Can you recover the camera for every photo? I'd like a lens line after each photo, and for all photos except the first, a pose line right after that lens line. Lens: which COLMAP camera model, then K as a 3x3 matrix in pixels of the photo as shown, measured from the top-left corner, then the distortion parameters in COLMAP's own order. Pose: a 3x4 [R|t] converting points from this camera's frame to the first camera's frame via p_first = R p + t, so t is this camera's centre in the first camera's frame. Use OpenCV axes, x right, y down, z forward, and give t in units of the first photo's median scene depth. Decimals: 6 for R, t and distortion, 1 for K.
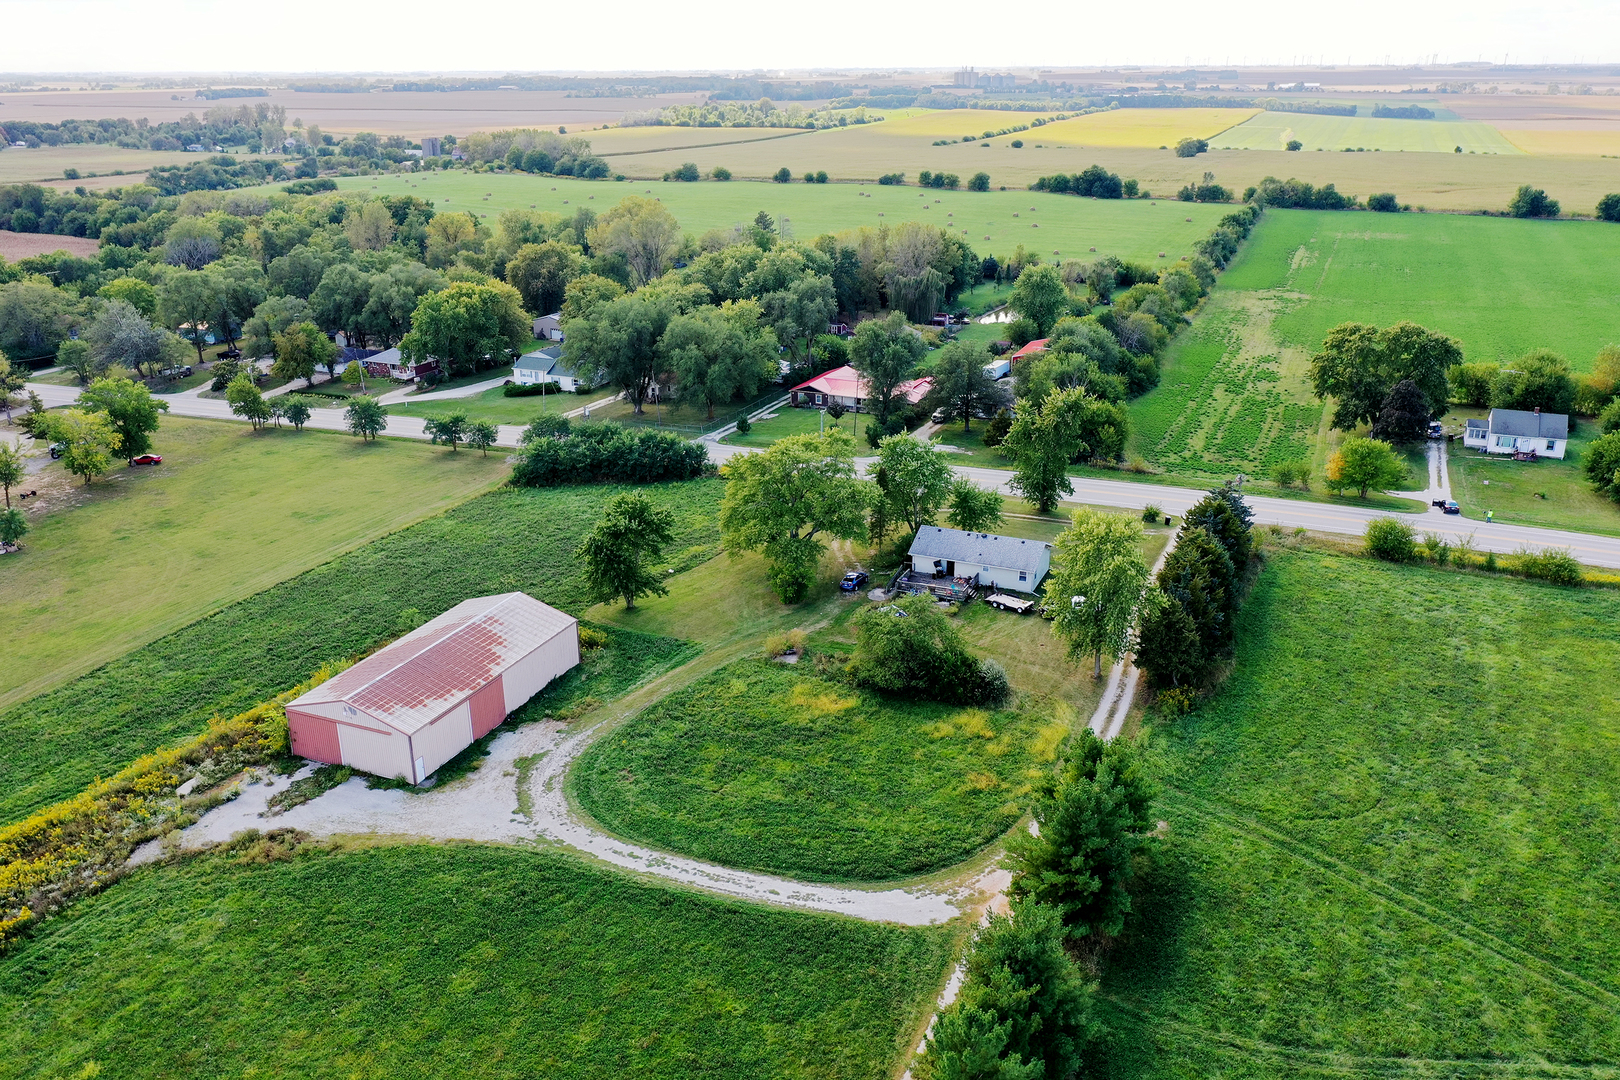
lens RADIAL K [[1282.4, 0, 810.0], [0, 1282.4, 540.0], [0, 0, 1]] dist [-0.004825, 0.005872]
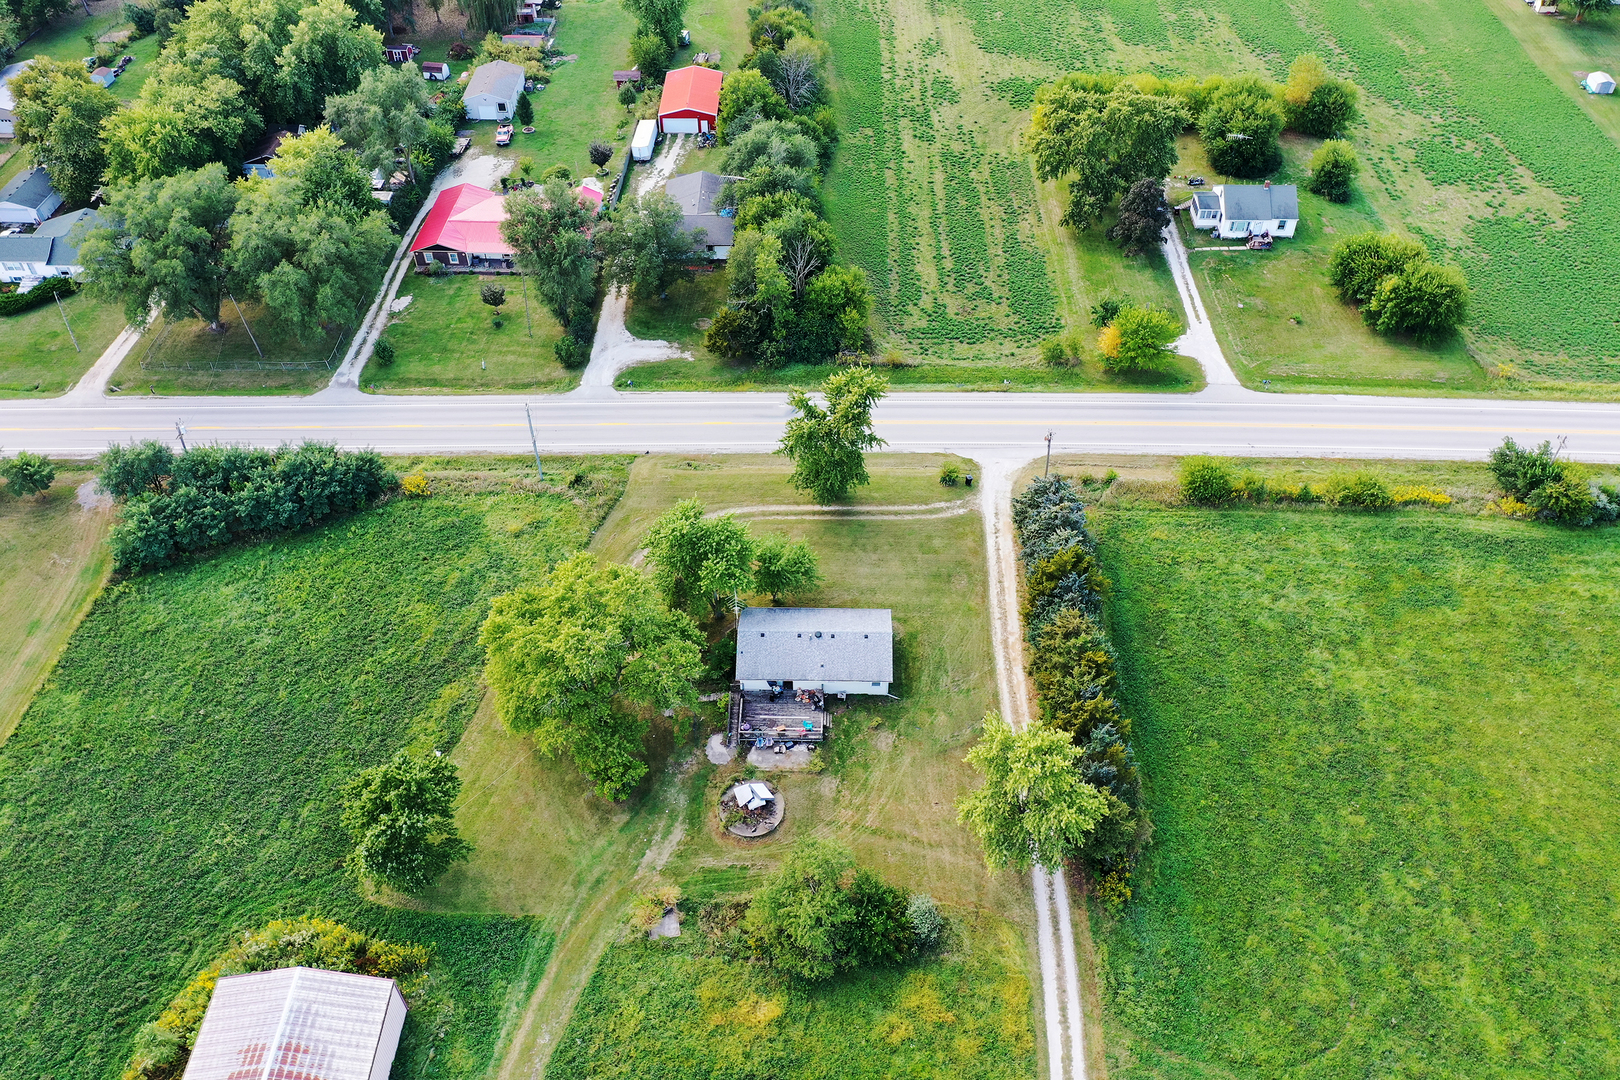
lens RADIAL K [[1282.4, 0, 810.0], [0, 1282.4, 540.0], [0, 0, 1]] dist [-0.004825, 0.005872]
pose [[0.925603, -0.263619, 0.271595, -0.083106], [0.132299, 0.897641, 0.420401, -0.429230], [-0.354620, -0.353193, 0.865736, 0.315576]]
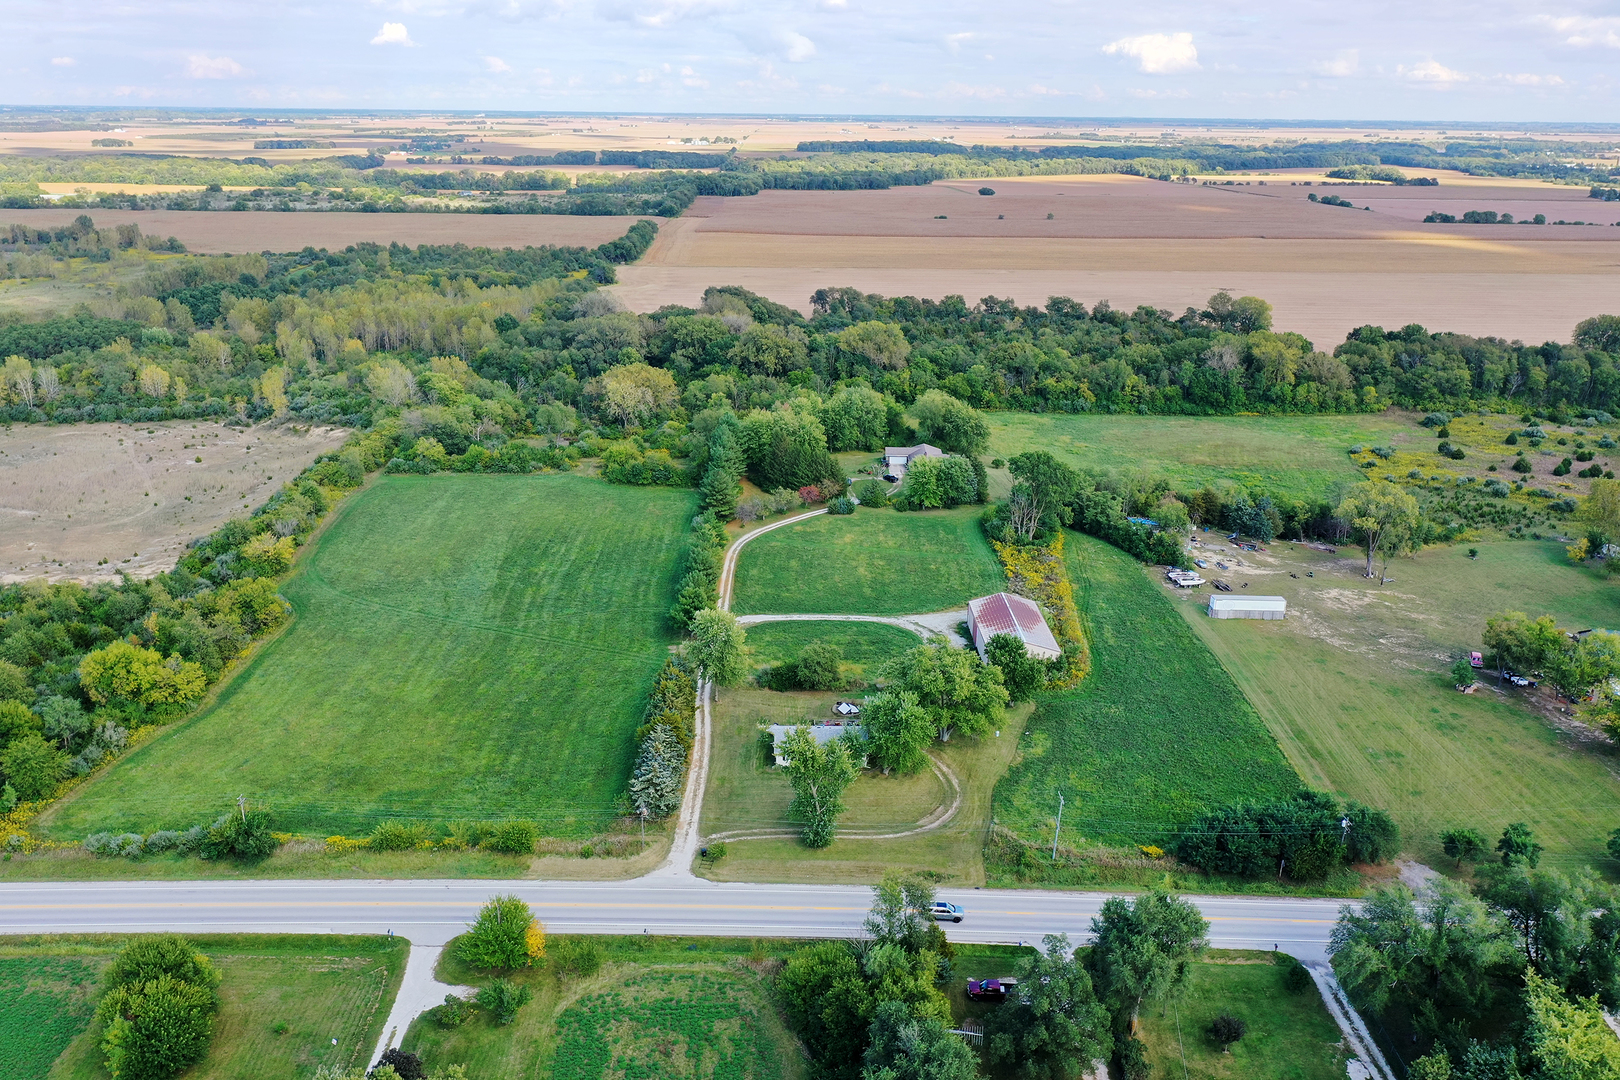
lens RADIAL K [[1282.4, 0, 810.0], [0, 1282.4, 540.0], [0, 0, 1]] dist [-0.004825, 0.005872]
pose [[-0.910712, 0.128838, -0.392433, 0.696414], [-0.147423, 0.786135, 0.600215, -1.046306], [0.385836, 0.604477, -0.696949, 1.931563]]
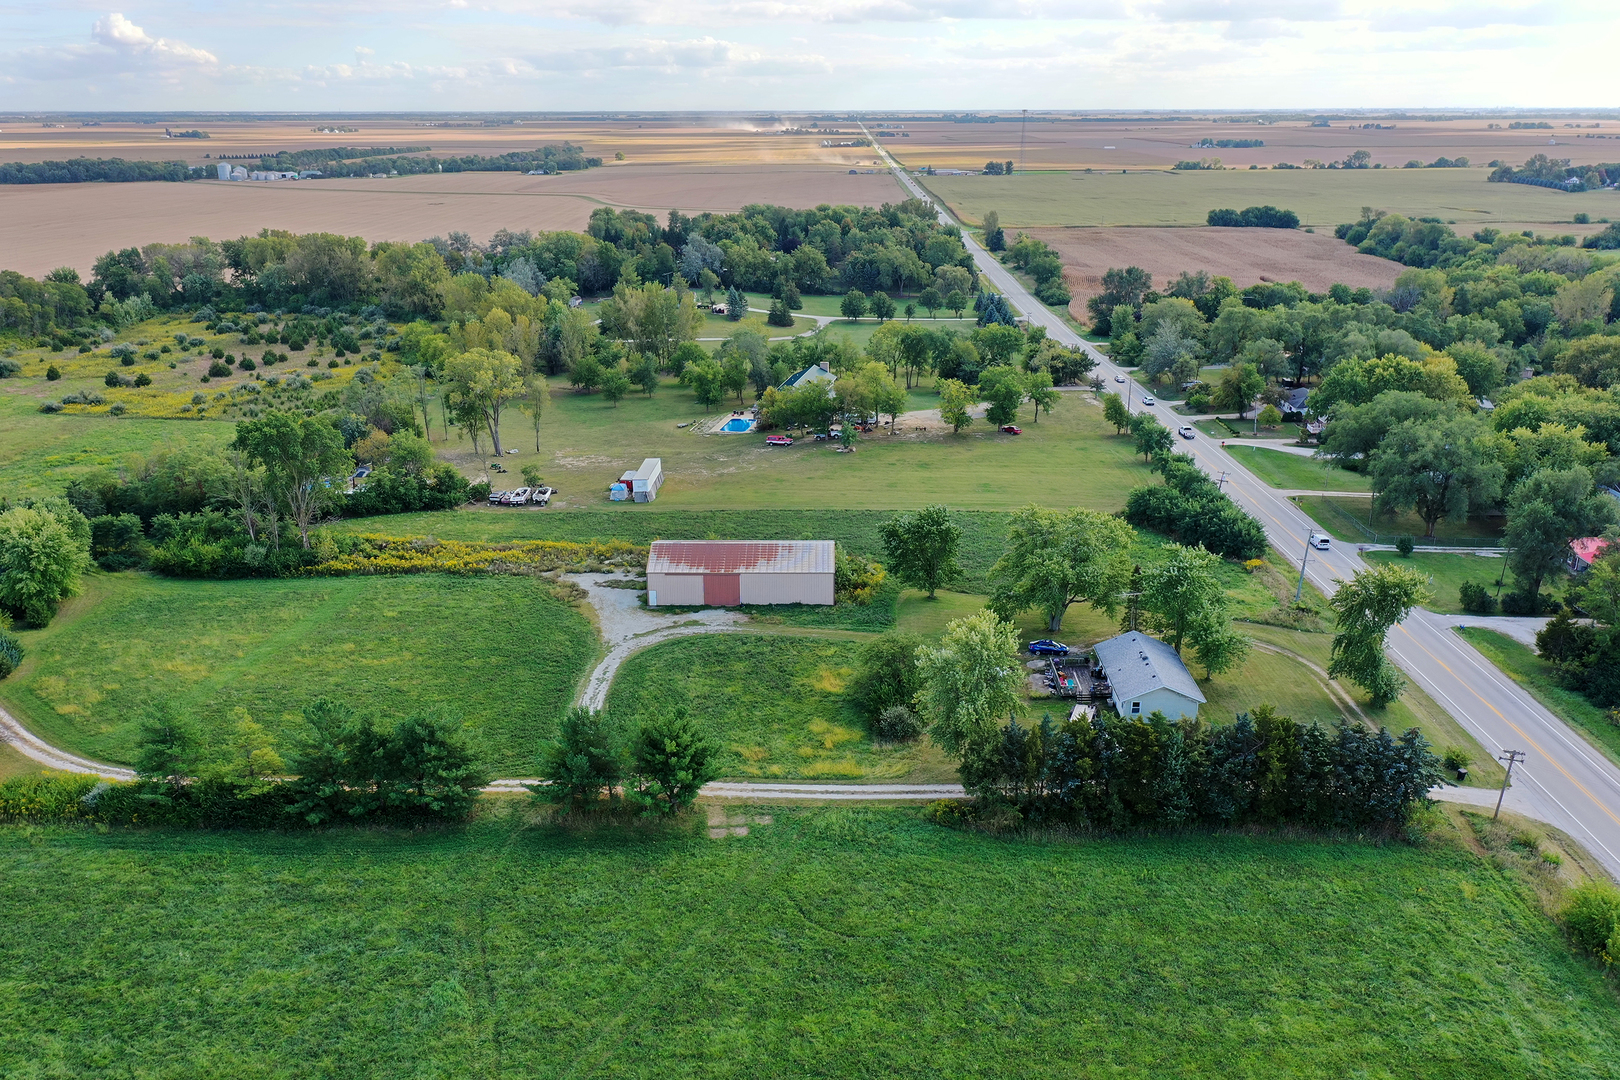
lens RADIAL K [[1267.9, 0, 810.0], [0, 1267.9, 540.0], [0, 0, 1]] dist [0.008881, 0.002050]
pose [[0.383690, 0.301415, -0.872887, 0.891649], [-0.321301, 0.929748, 0.179817, -0.186511], [0.865764, 0.211466, 0.453580, 0.338157]]
